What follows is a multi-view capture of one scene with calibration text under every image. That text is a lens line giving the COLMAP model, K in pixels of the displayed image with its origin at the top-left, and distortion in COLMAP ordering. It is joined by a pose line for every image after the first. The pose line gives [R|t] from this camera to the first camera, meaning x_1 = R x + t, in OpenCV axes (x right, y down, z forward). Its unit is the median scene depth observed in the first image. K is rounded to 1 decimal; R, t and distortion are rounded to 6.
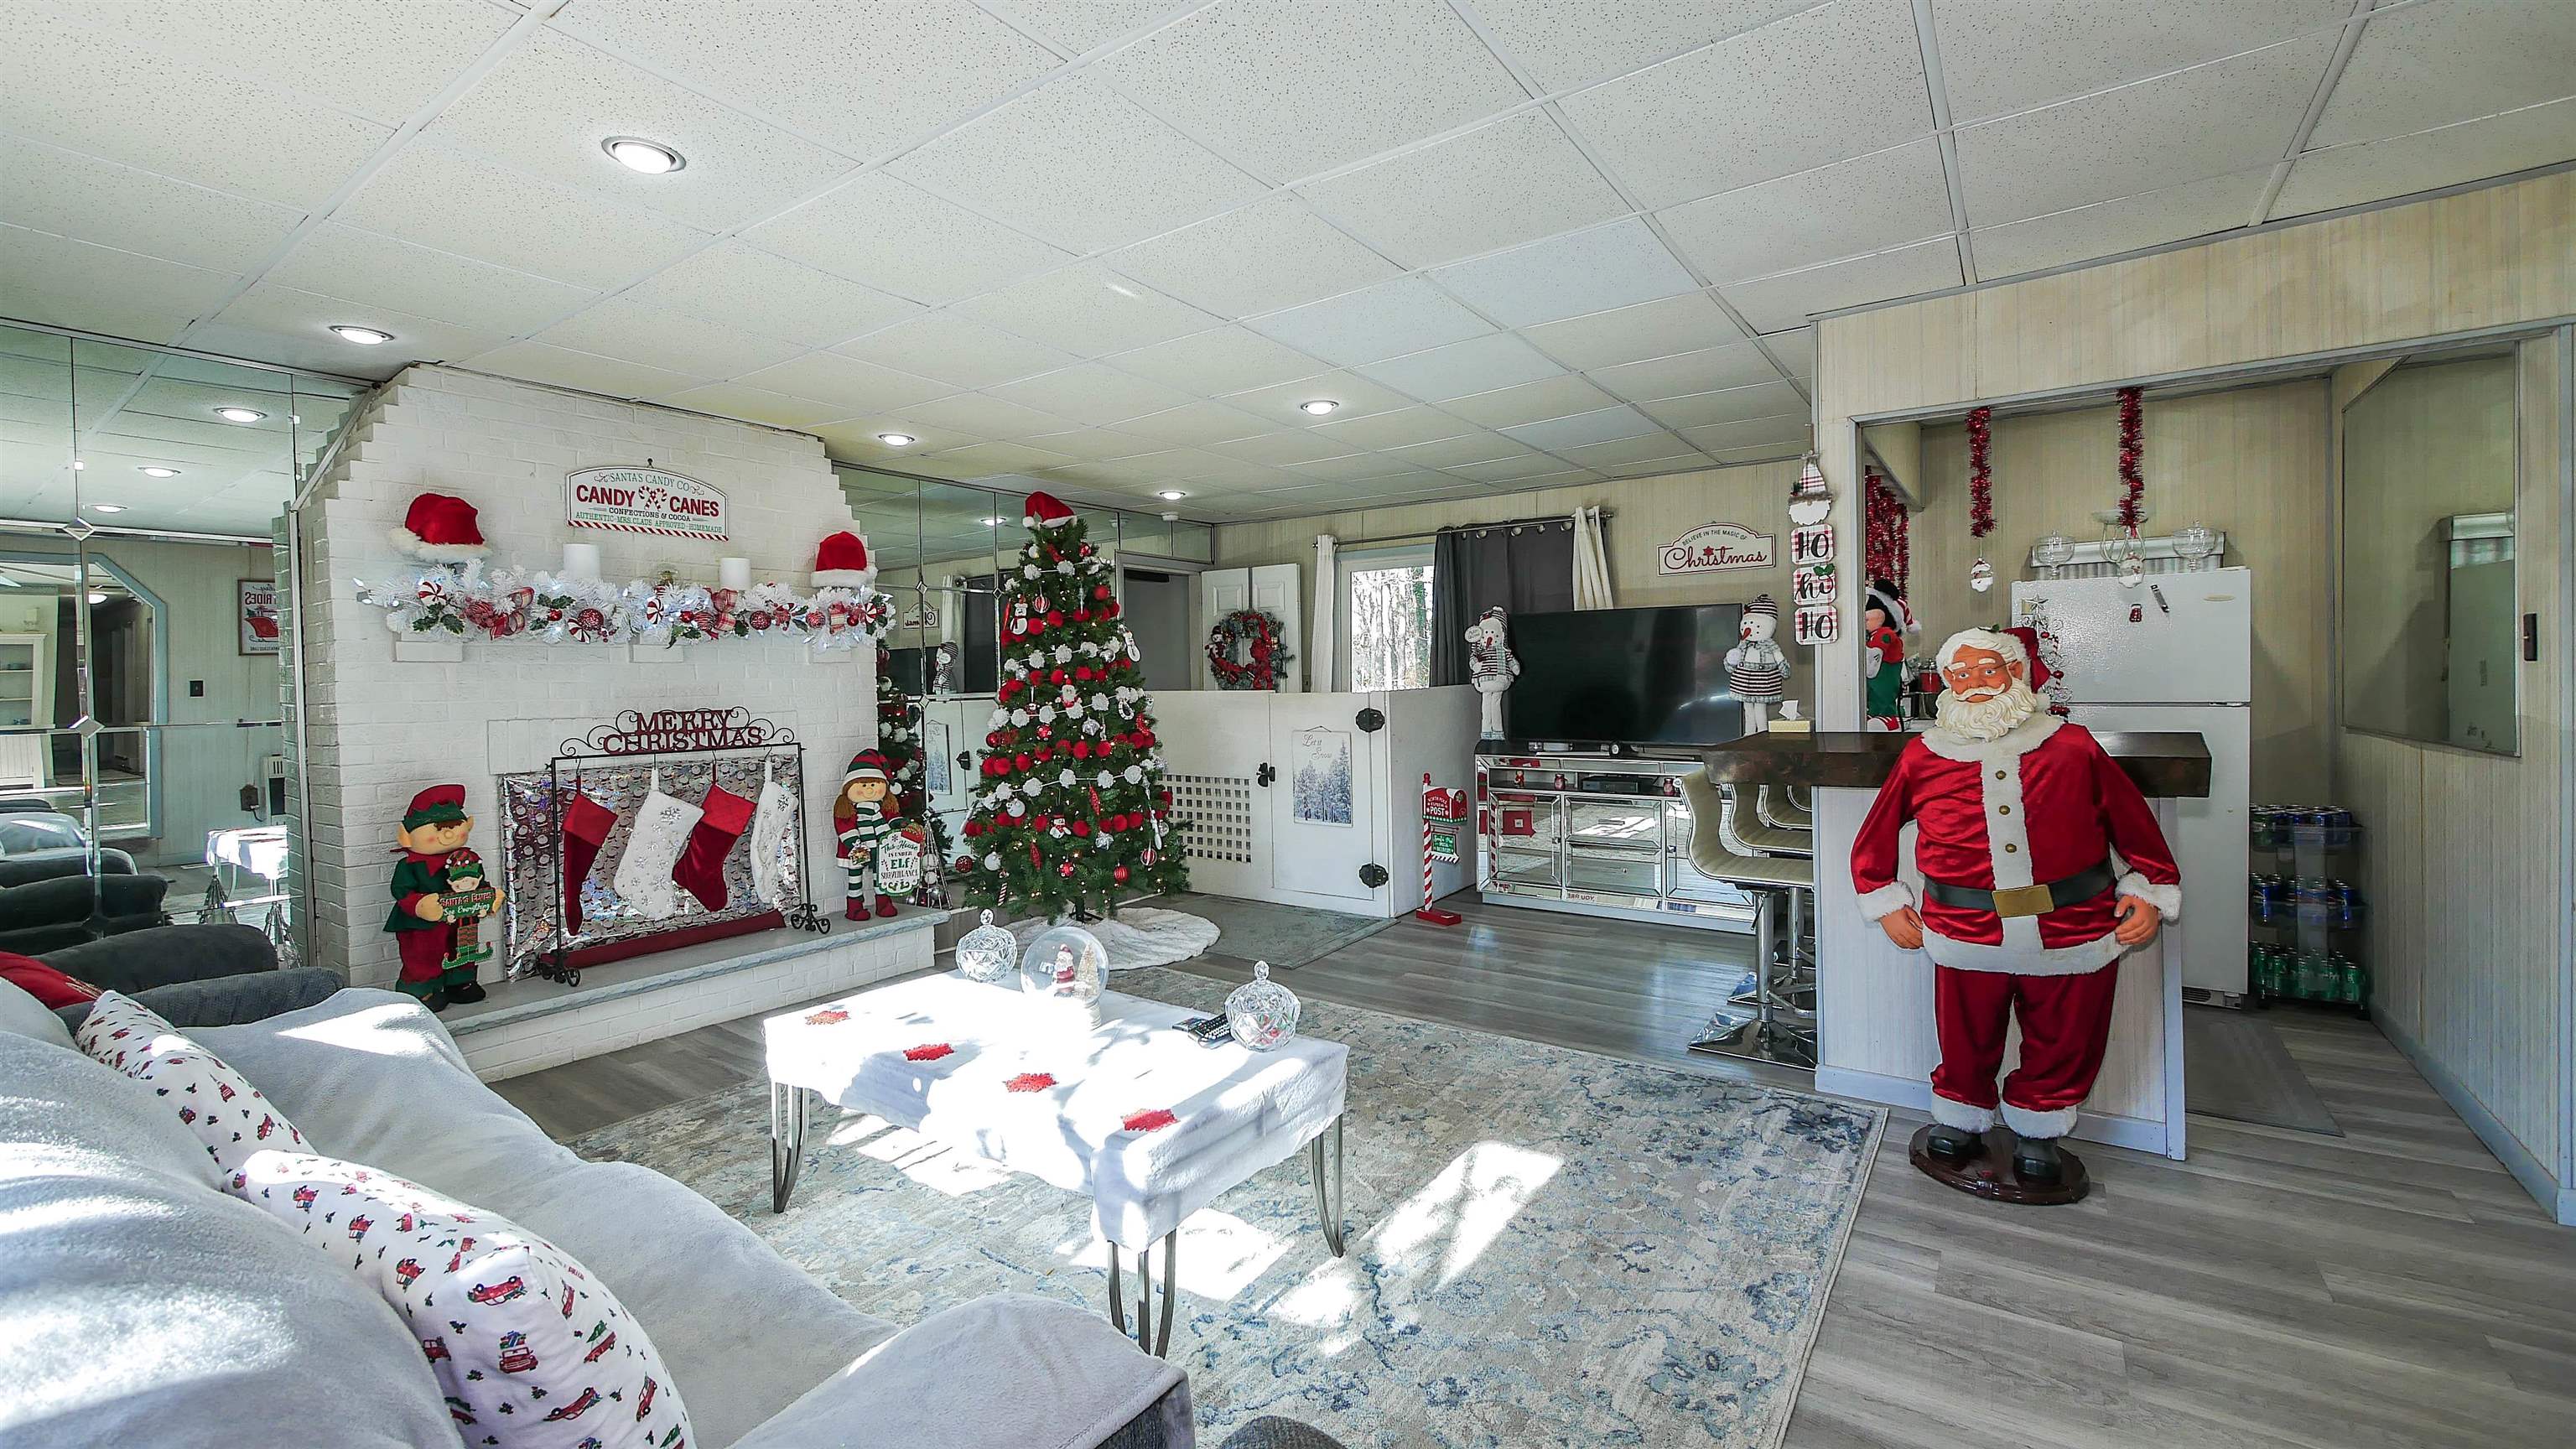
lens RADIAL K [[1062.5, 0, 1286.4], [0, 1062.5, 702.1], [0, 0, 1]] dist [-0.009551, 0.000861]
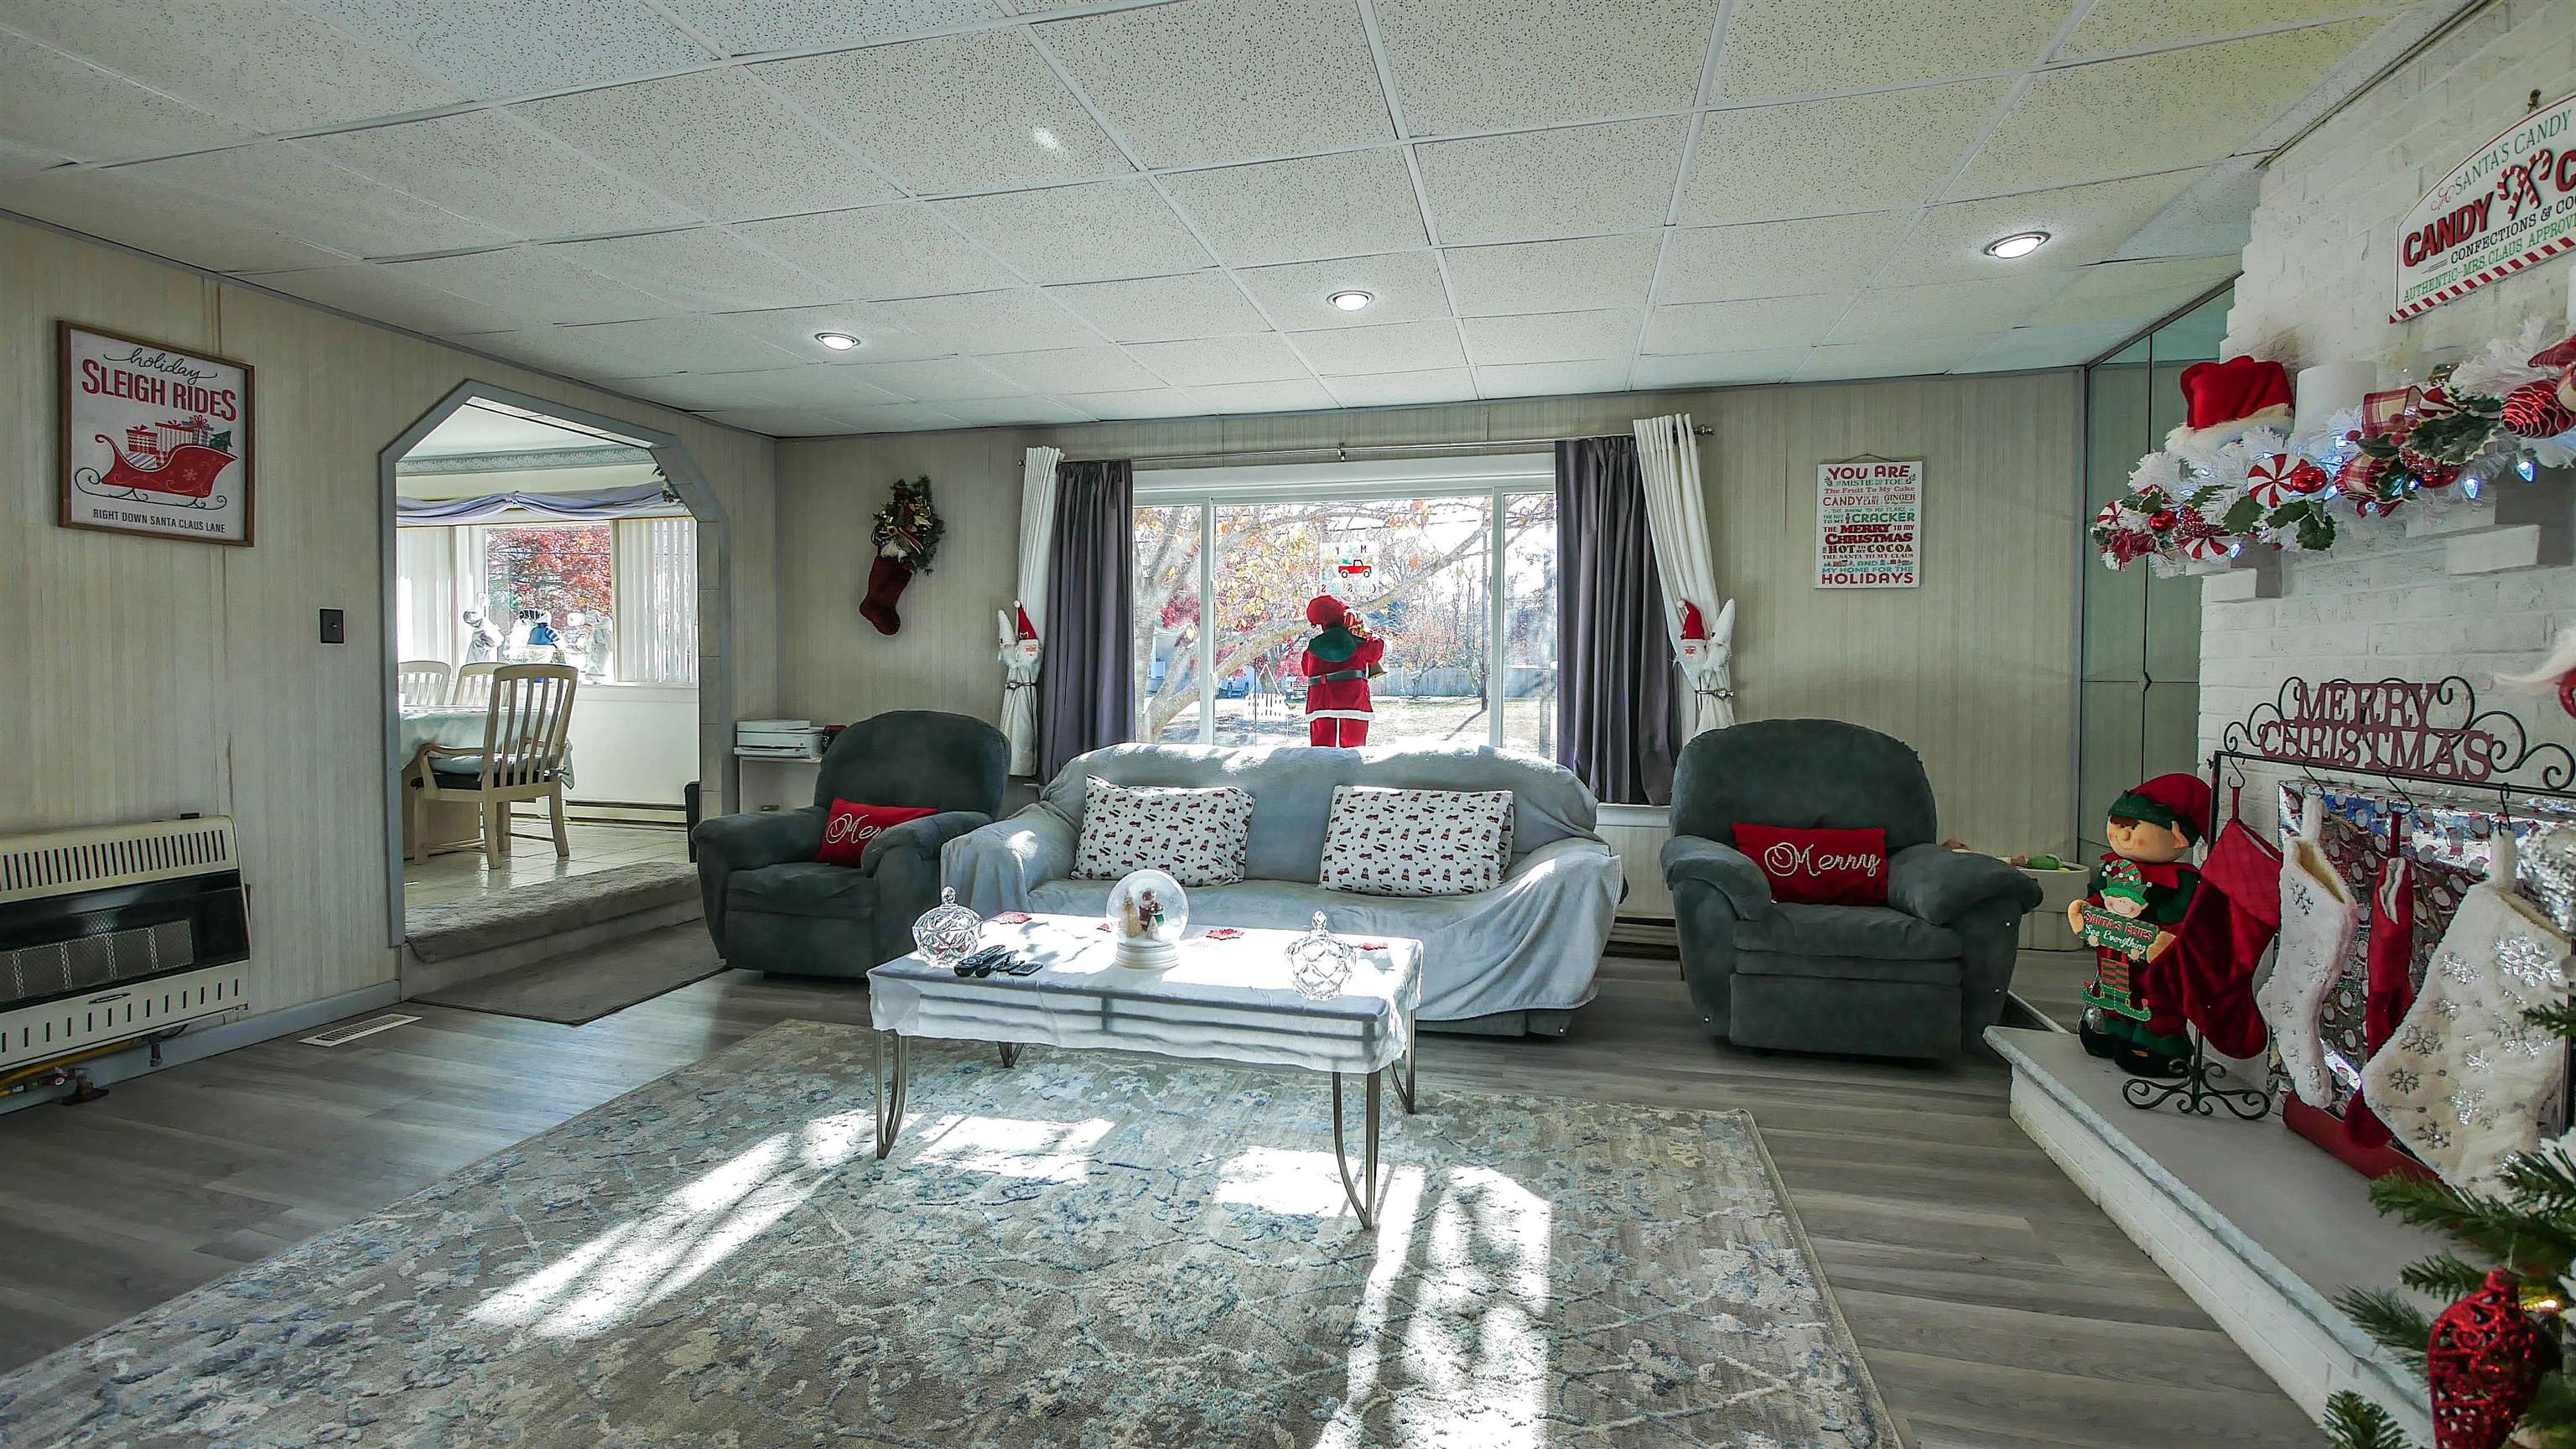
lens RADIAL K [[1062.5, 0, 1288.9], [0, 1062.5, 704.9], [0, 0, 1]] dist [-0.009551, 0.000861]
pose [[-0.934121, 0.017007, -0.356551, 0.021456], [-0.001696, 0.998642, 0.052076, -0.004551], [0.356952, 0.049250, -0.932824, 1.257934]]
